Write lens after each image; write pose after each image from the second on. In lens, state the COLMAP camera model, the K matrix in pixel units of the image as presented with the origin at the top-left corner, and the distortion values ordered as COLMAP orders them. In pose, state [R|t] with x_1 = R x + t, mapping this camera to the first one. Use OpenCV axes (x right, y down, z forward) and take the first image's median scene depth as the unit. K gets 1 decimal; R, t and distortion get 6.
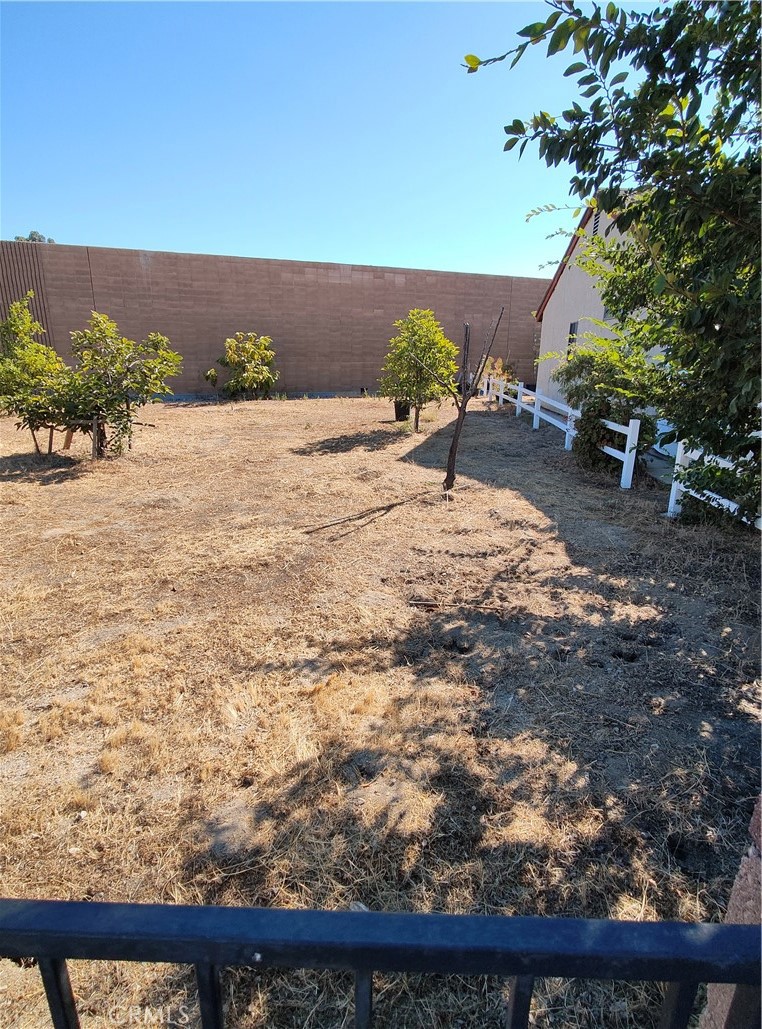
lens RADIAL K [[543.2, 0, 381.0], [0, 543.2, 514.5], [0, 0, 1]] dist [-0.028243, 0.030815]
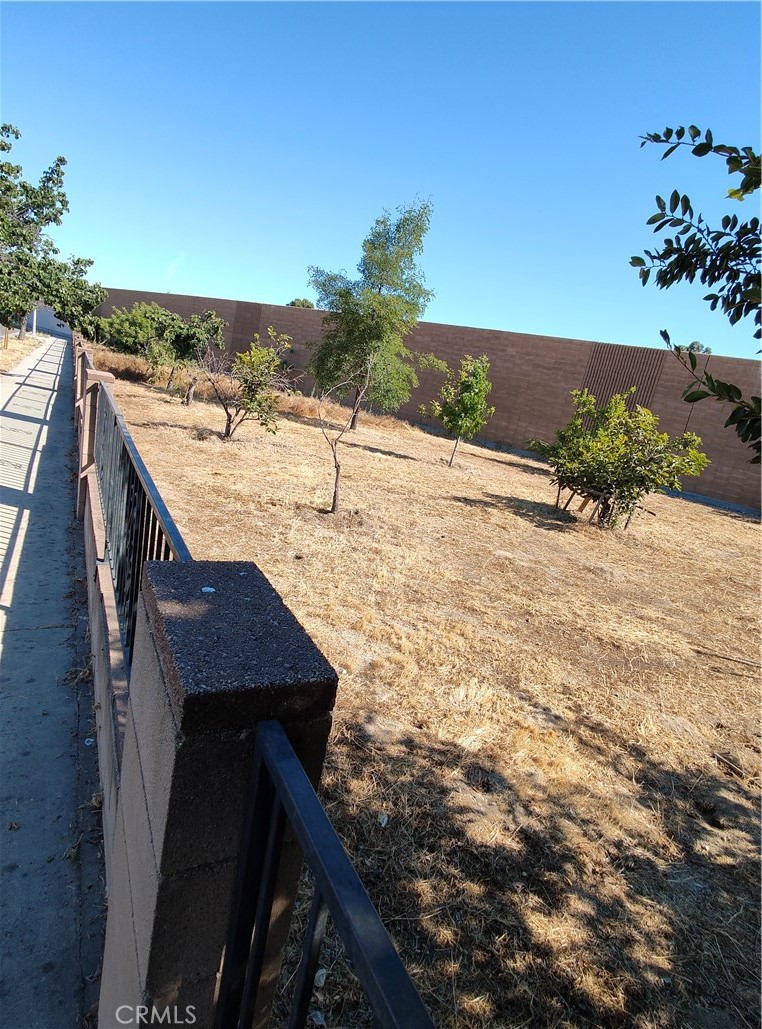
lens RADIAL K [[543.2, 0, 381.0], [0, 543.2, 514.5], [0, 0, 1]] dist [-0.028243, 0.030815]
pose [[0.501635, 0.287504, -0.815907, 0.395721], [-0.423725, 0.903932, 0.058007, -0.002772], [0.754201, 0.316622, 0.575266, 0.006524]]
